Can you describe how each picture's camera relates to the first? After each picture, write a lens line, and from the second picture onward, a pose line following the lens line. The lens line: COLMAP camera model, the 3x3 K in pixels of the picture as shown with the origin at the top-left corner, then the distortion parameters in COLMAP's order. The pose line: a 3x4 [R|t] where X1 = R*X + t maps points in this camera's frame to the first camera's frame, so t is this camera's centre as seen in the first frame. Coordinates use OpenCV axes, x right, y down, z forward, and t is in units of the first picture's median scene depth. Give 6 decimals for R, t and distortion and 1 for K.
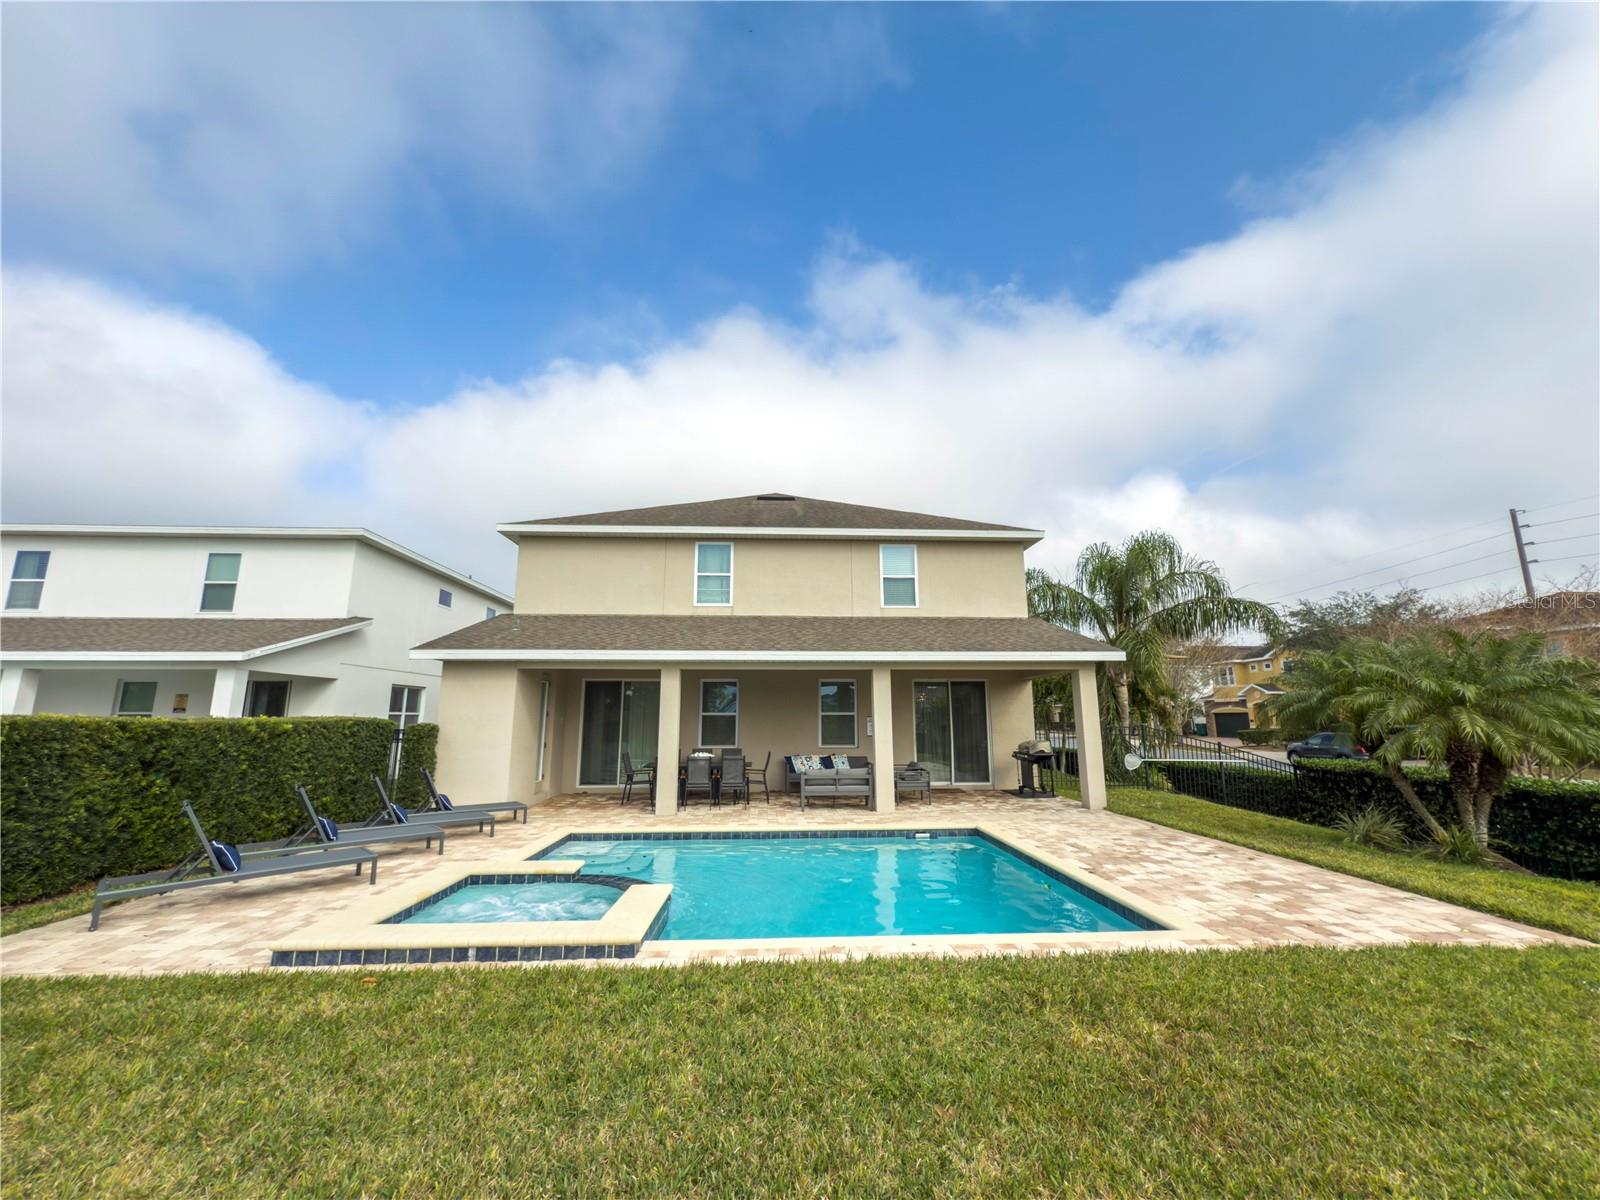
lens RADIAL K [[640.4, 0, 800.0], [0, 640.4, 600.0], [0, 0, 1]] dist [-0.001012, -0.000038]
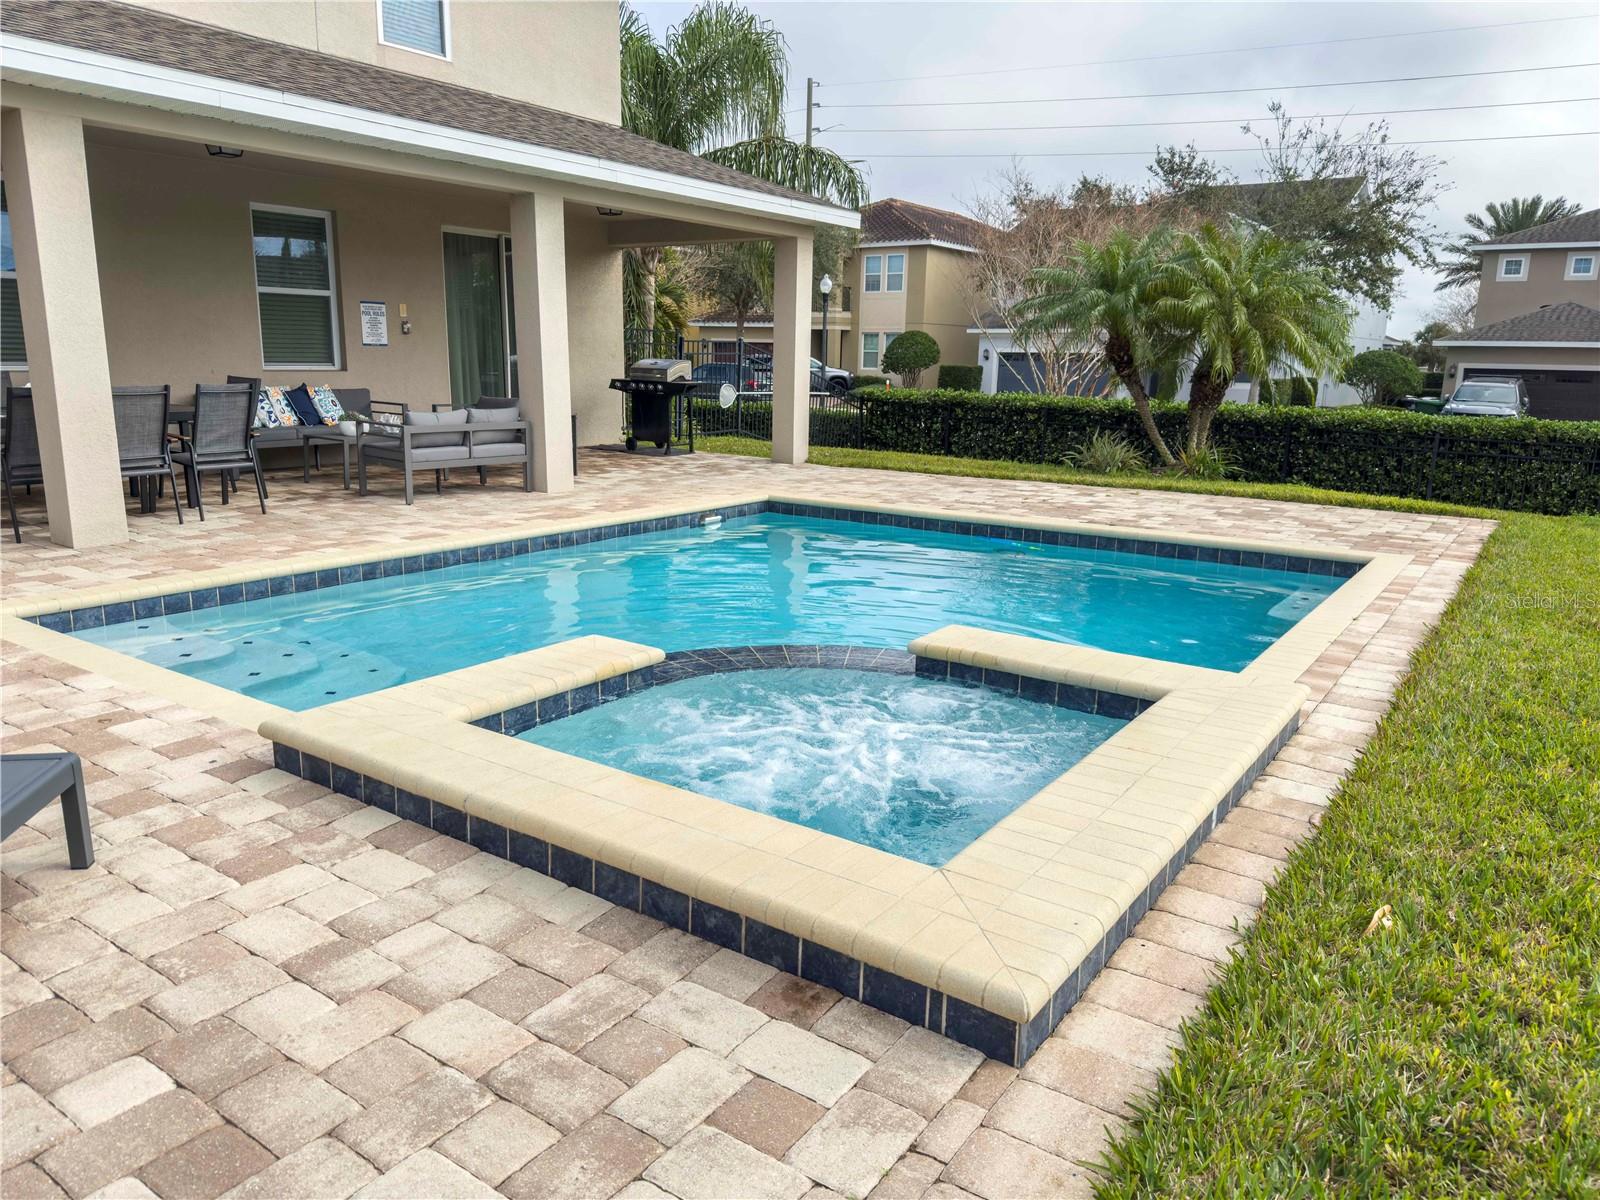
lens RADIAL K [[1132.1, 0, 800.0], [0, 1132.1, 600.0], [0, 0, 1]] dist [0.062376, -0.068174]
pose [[0.614533, -0.154149, 0.773684, -0.451751], [-0.163462, 0.934558, 0.316039, 0.092625], [-0.771770, -0.320685, 0.549120, 0.320014]]
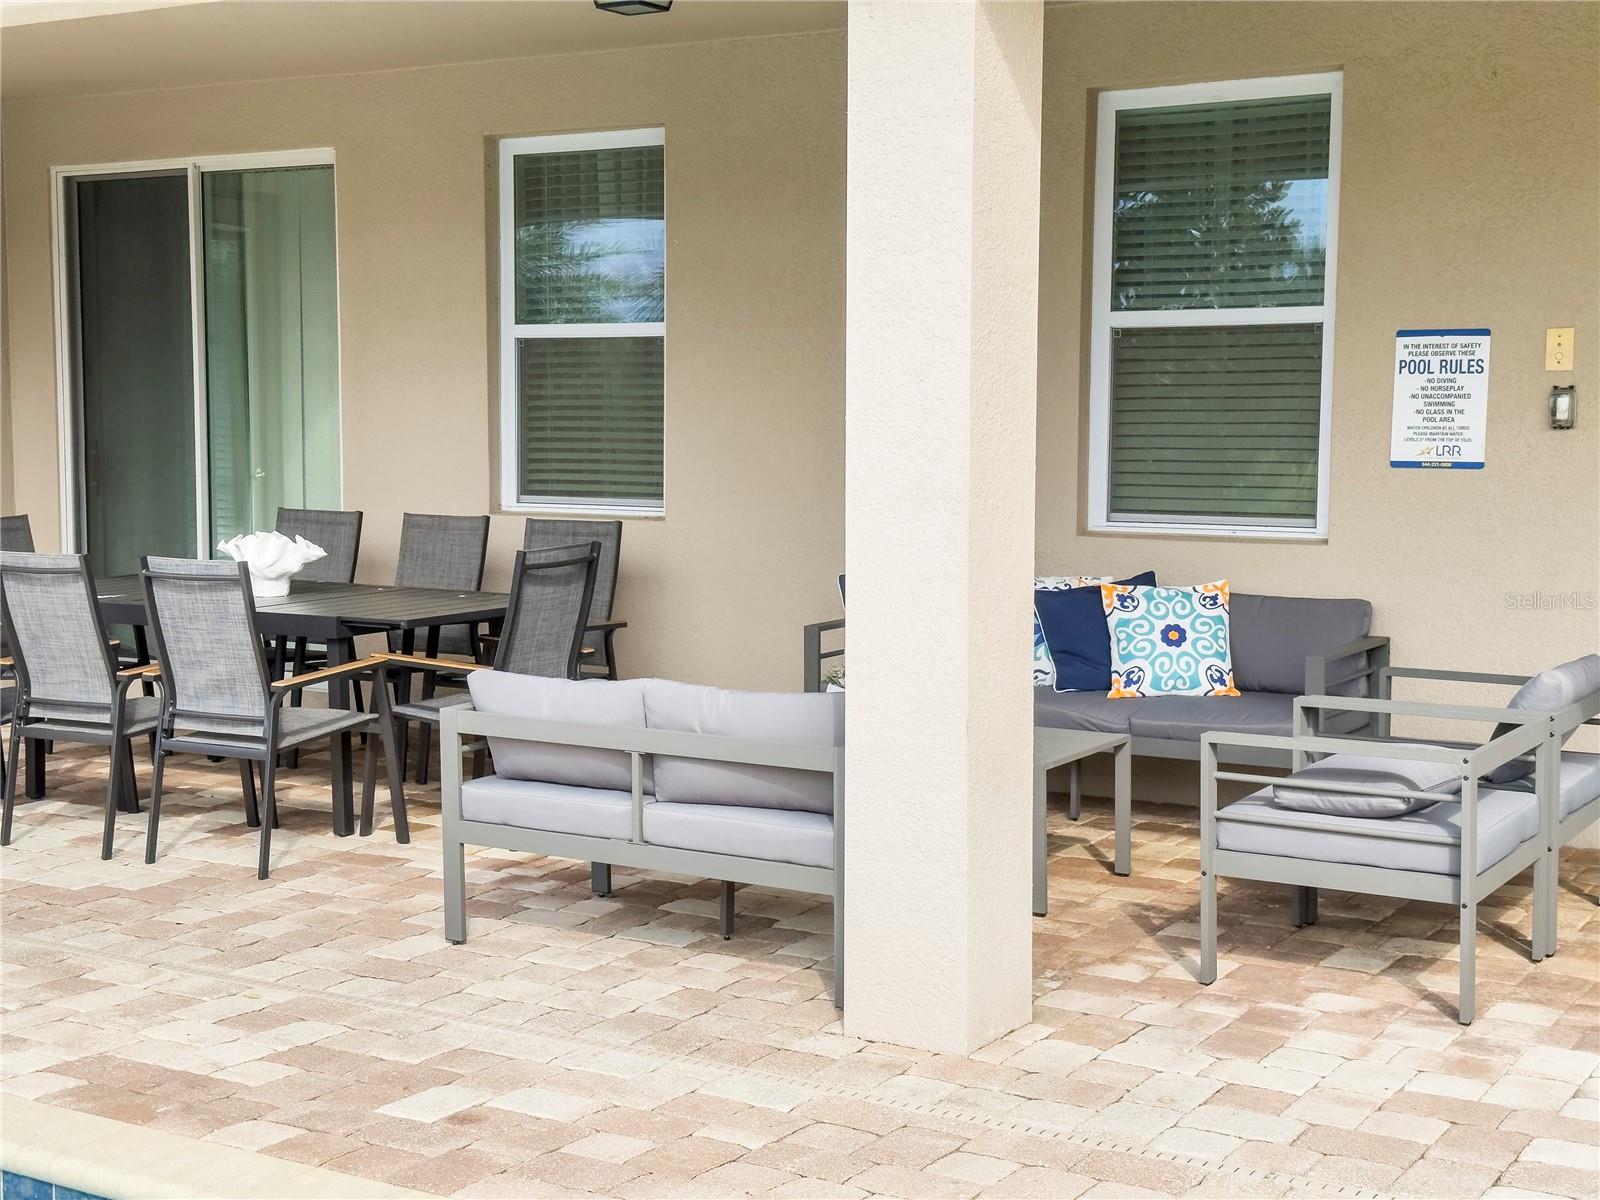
lens RADIAL K [[2261.3, 0, 800.0], [0, 2261.3, 600.0], [0, 0, 1]] dist [0.116265, 0.004789]
pose [[0.829236, 0.053234, -0.556358, 0.355702], [0.095116, 0.967491, 0.234340, 0.134937], [0.550746, -0.247241, 0.797214, 0.632170]]
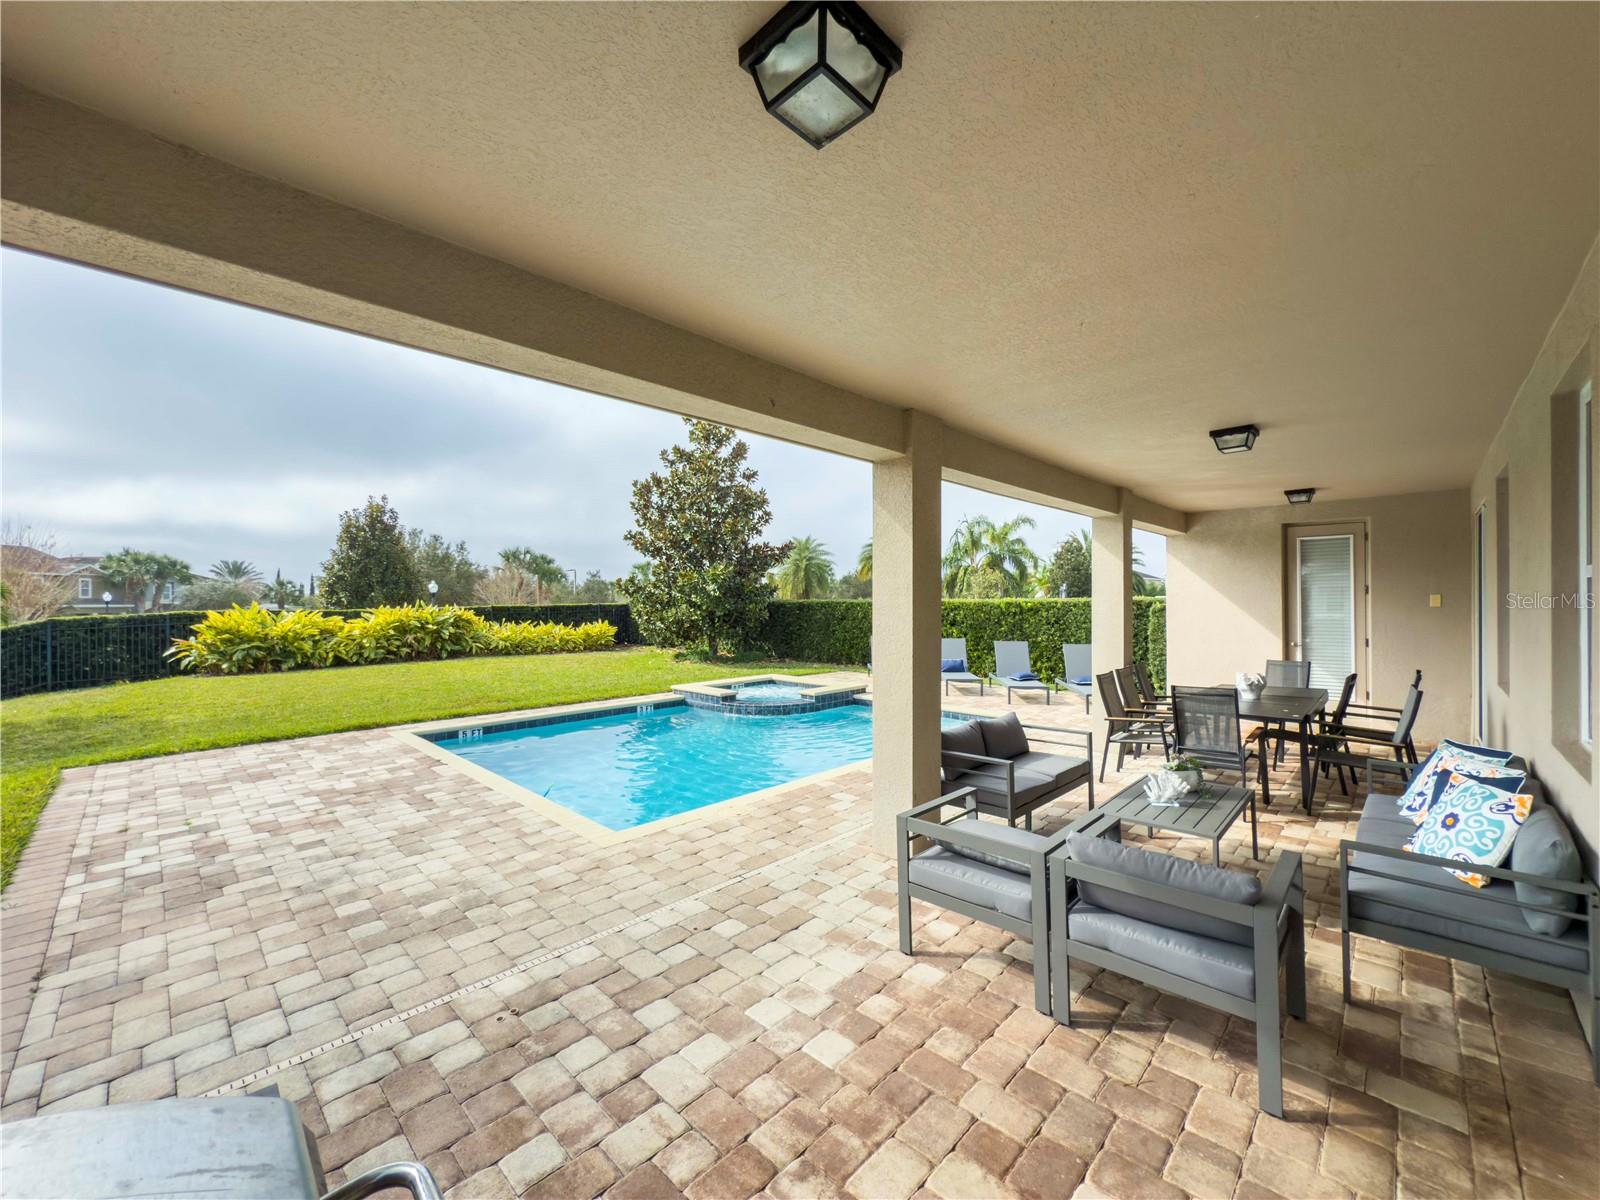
lens RADIAL K [[640.4, 0, 800.0], [0, 640.4, 600.0], [0, 0, 1]] dist [-0.001012, -0.000038]
pose [[-0.731124, 0.005186, -0.682224, 0.420261], [0.130962, 0.982442, -0.132880, 0.226048], [0.669557, -0.186497, -0.718966, 1.227351]]
